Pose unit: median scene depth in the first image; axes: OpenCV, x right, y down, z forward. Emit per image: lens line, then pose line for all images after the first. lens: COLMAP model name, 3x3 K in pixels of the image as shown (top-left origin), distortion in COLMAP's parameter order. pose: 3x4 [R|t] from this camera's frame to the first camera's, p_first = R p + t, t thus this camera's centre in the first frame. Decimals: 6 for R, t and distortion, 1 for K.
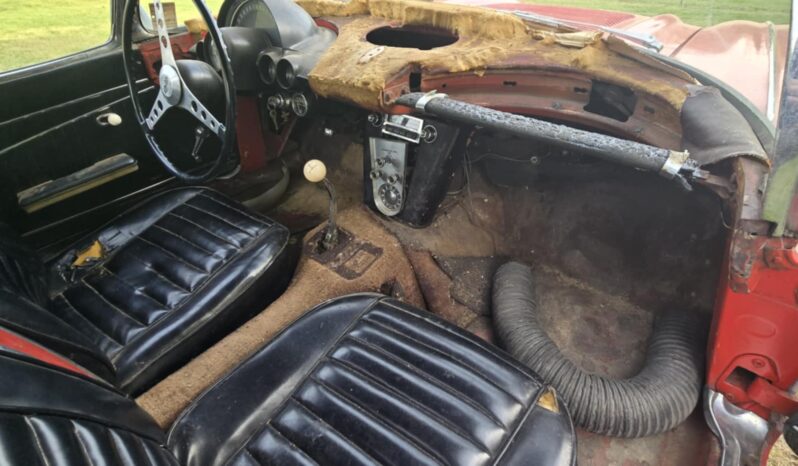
lens RADIAL K [[439.4, 0, 394.6], [0, 439.4, 230.5], [0, 0, 1]] dist [0.000864, -0.000792]
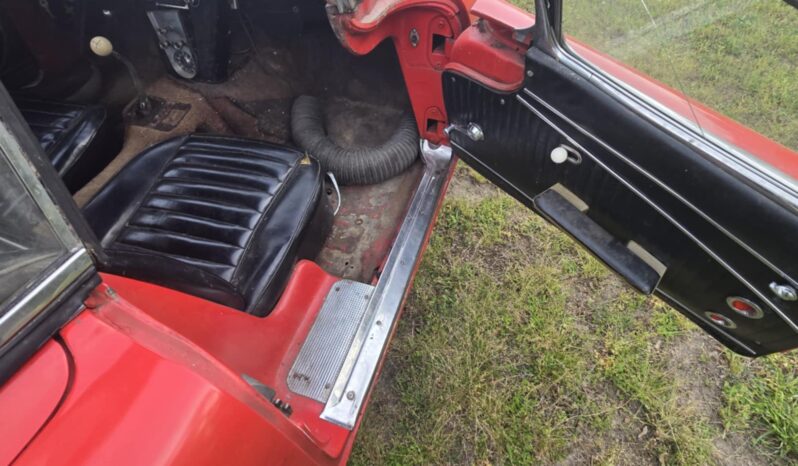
lens RADIAL K [[413.1, 0, 399.9], [0, 413.1, 227.1], [0, 0, 1]] dist [-0.003926, -0.000487]
pose [[0.929152, -0.290839, 0.228230, 0.155238], [0.220289, 0.931330, 0.289994, 0.155740], [-0.296899, -0.219172, 0.929416, -0.354579]]
